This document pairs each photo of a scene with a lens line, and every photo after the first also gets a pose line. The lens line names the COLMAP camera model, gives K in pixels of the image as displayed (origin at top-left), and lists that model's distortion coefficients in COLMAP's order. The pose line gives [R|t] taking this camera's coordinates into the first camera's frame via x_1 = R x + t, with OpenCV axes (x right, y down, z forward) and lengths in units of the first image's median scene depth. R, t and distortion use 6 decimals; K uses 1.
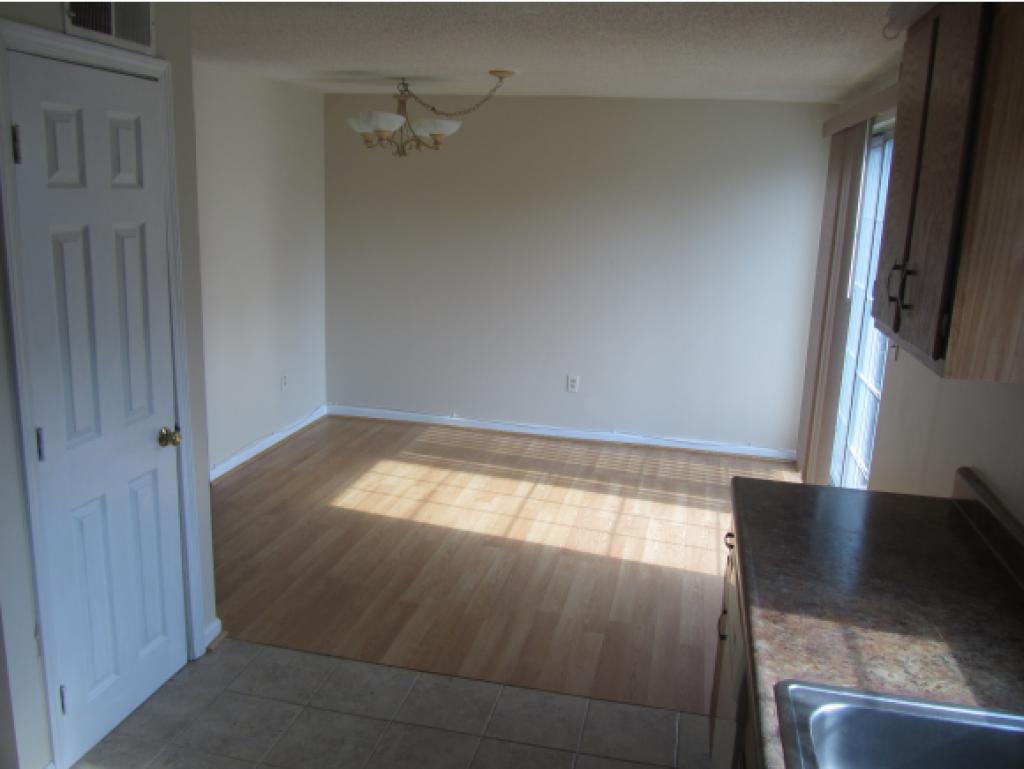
lens RADIAL K [[847.5, 0, 512.0], [0, 847.5, 384.5], [0, 0, 1]] dist [-0.009916, 0.000012]
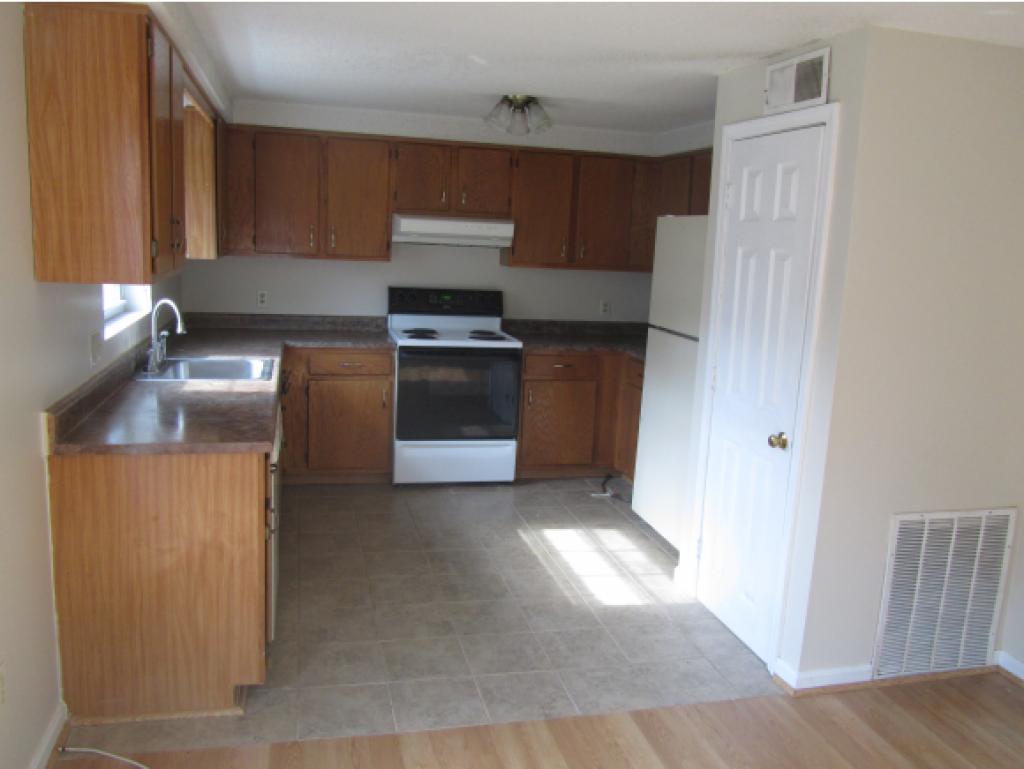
lens RADIAL K [[847.5, 0, 512.0], [0, 847.5, 384.5], [0, 0, 1]] dist [-0.009916, 0.000012]
pose [[-0.886350, -0.000511, -0.463015, 0.440937], [-0.183087, 0.918885, 0.349470, -0.344412], [0.425280, 0.394524, -0.814548, 1.792351]]
